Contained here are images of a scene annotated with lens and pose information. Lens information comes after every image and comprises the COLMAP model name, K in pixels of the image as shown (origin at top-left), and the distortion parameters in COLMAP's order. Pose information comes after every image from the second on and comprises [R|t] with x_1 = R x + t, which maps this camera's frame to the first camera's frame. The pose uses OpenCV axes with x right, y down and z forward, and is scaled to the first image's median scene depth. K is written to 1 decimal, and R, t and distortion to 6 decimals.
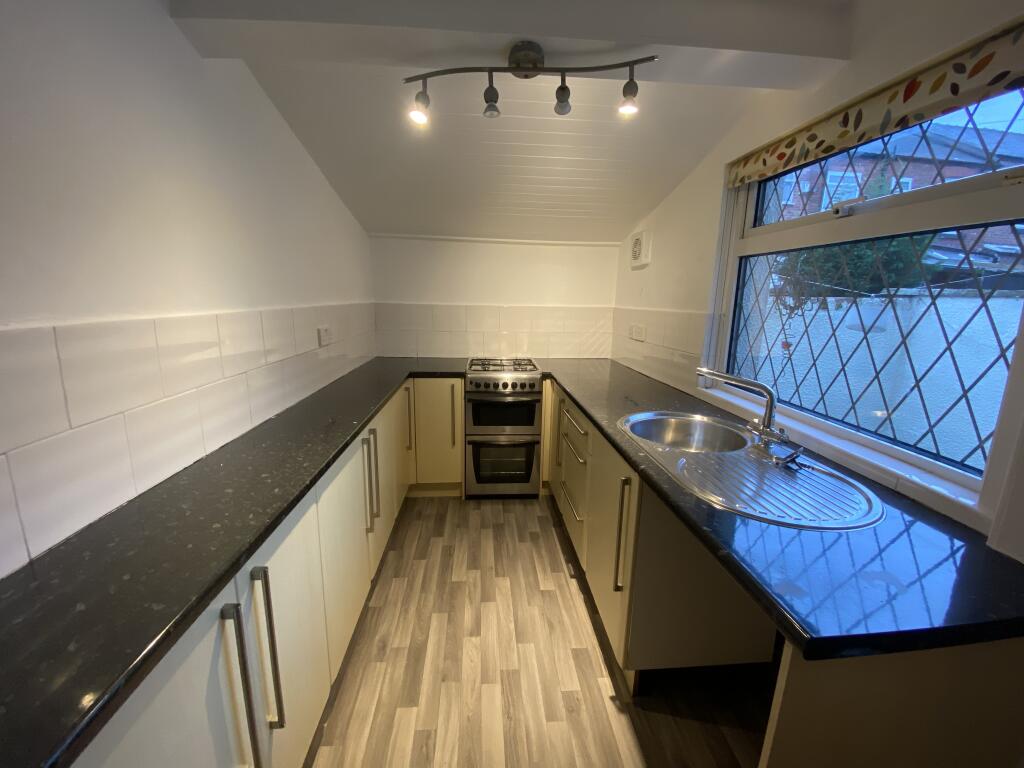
lens RADIAL K [[405.7, 0, 507.9], [0, 405.7, 378.3], [0, 0, 1]] dist [-0.026398, -0.000706]
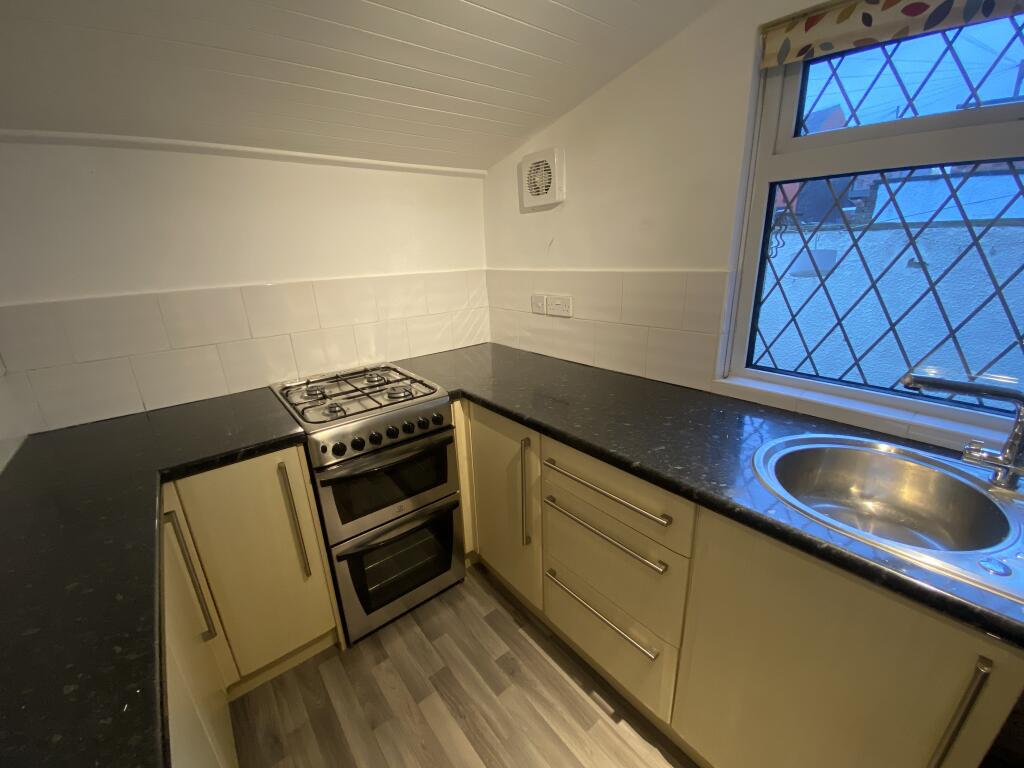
lens RADIAL K [[405.7, 0, 520.2], [0, 405.7, 386.1], [0, 0, 1]] dist [-0.026398, -0.000706]
pose [[0.810120, -0.216379, 0.544872, -0.142439], [0.154428, 0.975334, 0.157720, -0.098208], [-0.565559, -0.043628, 0.823553, 0.467900]]
